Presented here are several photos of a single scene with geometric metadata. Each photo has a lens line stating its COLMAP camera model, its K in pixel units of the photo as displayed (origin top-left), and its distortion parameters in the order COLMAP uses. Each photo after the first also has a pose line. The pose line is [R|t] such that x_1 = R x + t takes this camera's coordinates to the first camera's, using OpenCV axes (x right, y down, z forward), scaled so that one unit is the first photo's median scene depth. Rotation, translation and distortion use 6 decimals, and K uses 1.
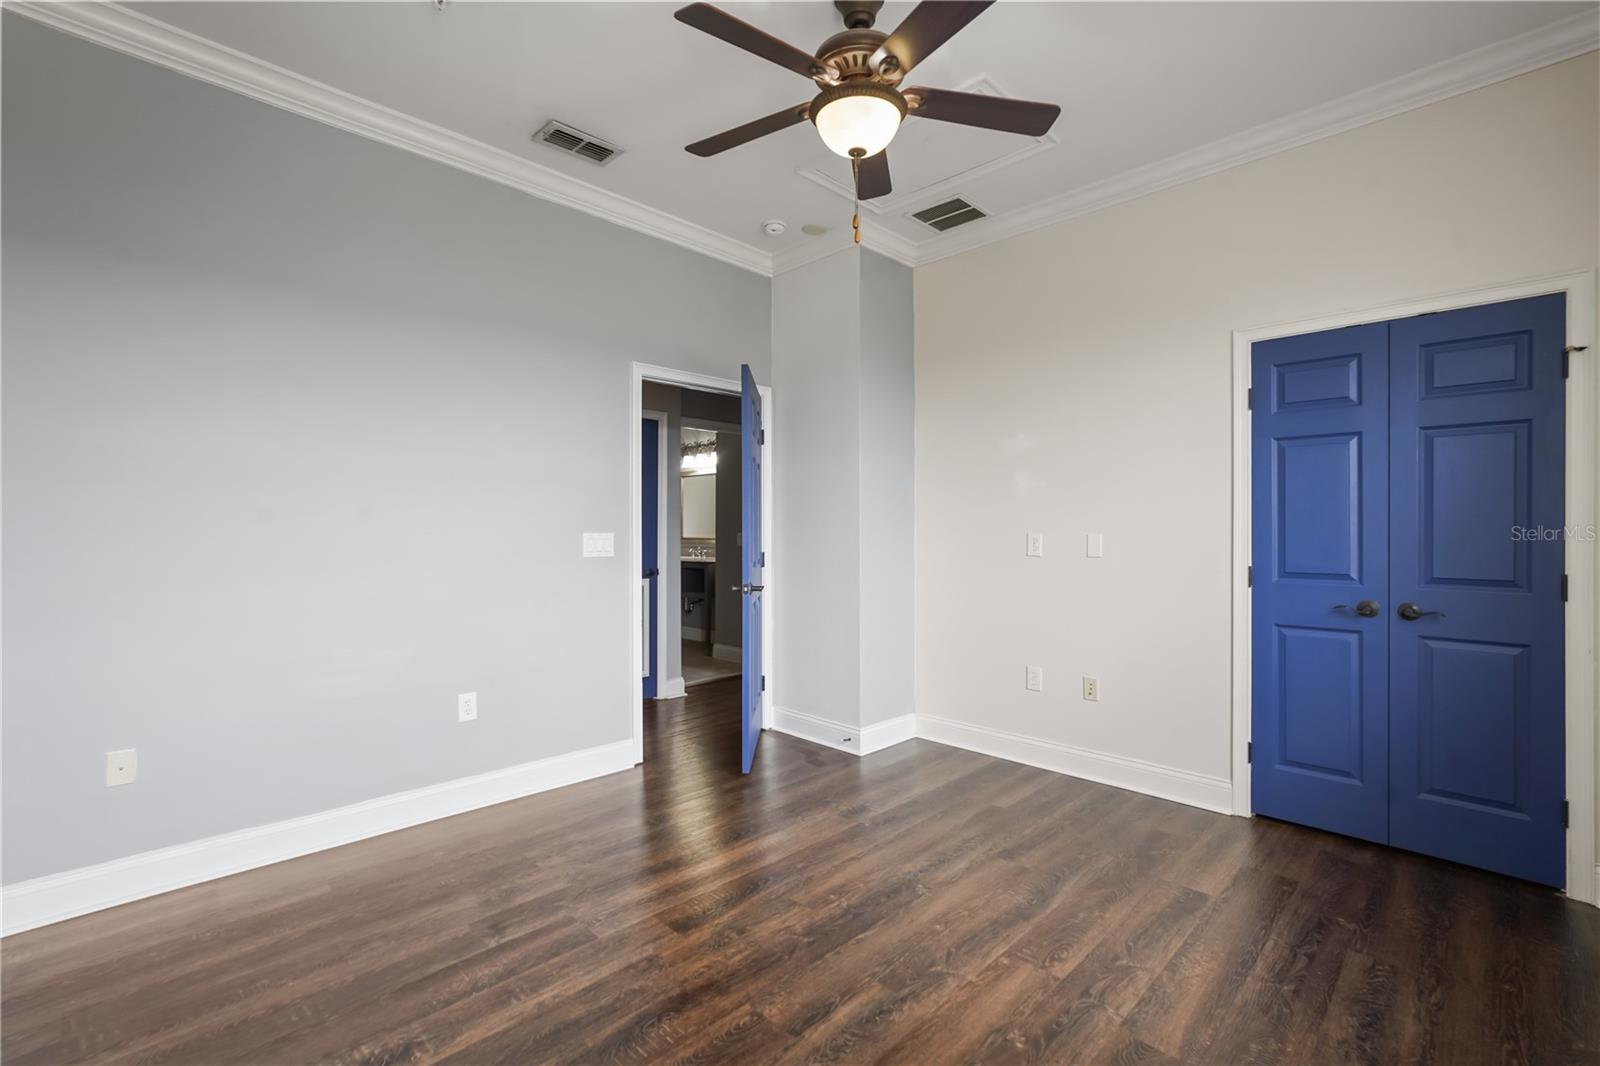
lens RADIAL K [[723.3, 0, 797.8], [0, 723.3, 530.8], [0, 0, 1]] dist [-0.021755, 0.019171]
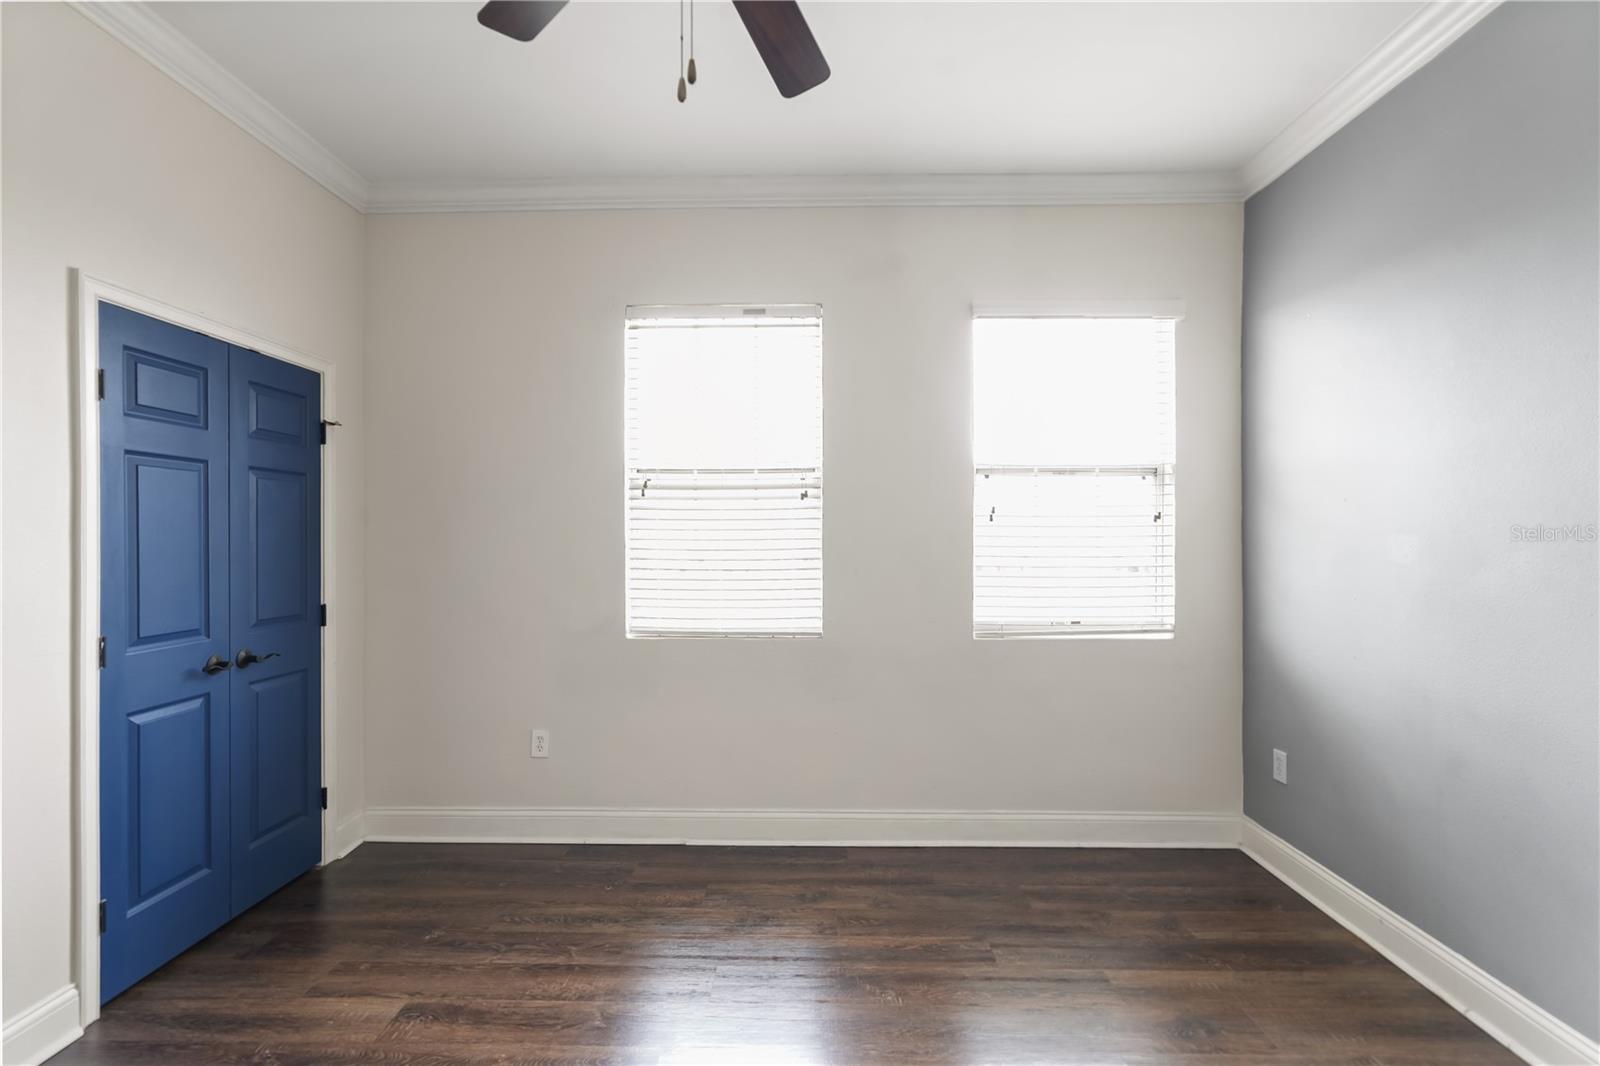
lens RADIAL K [[723.3, 0, 797.8], [0, 723.3, 530.8], [0, 0, 1]] dist [-0.021755, 0.019171]
pose [[-0.696141, 0.002933, 0.717899, -0.377882], [-0.002636, 0.999974, -0.006641, -0.058089], [-0.717900, -0.006516, -0.696115, 1.265623]]
